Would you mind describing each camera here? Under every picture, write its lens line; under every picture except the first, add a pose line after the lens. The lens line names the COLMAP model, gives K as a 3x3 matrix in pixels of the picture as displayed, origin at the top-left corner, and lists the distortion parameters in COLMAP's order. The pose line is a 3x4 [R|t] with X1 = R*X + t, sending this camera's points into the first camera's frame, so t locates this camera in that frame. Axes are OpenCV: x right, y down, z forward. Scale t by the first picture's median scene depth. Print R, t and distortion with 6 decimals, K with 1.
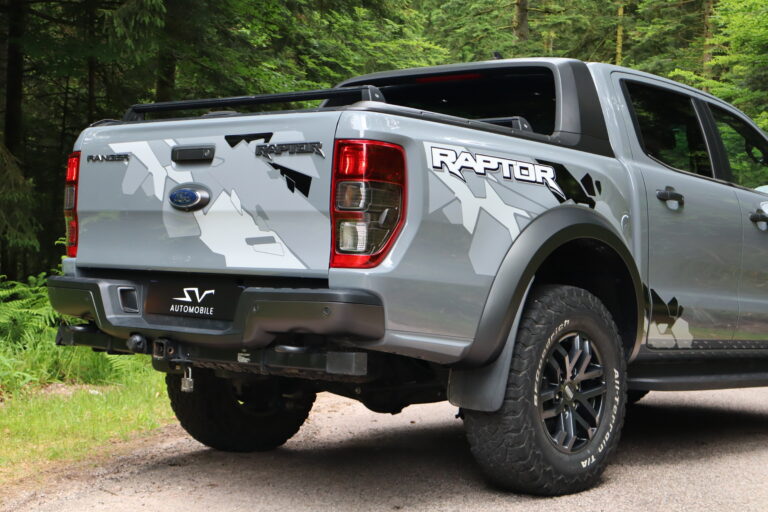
lens RADIAL K [[1353.6, 0, 383.0], [0, 1353.6, 256.8], [0, 0, 1]] dist [0.004412, 0.000000]
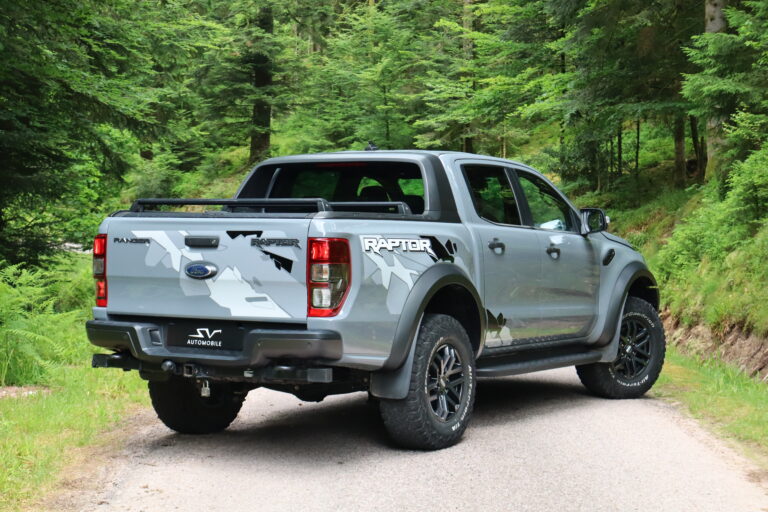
lens RADIAL K [[1603.0, 0, 384.1], [0, 1603.0, 255.8], [0, 0, 1]] dist [-0.036447, 0.000000]
pose [[0.981773, -0.037249, 0.186370, -0.272230], [0.029591, 0.998606, 0.043704, -0.130978], [-0.187738, -0.037393, 0.981507, -0.804938]]
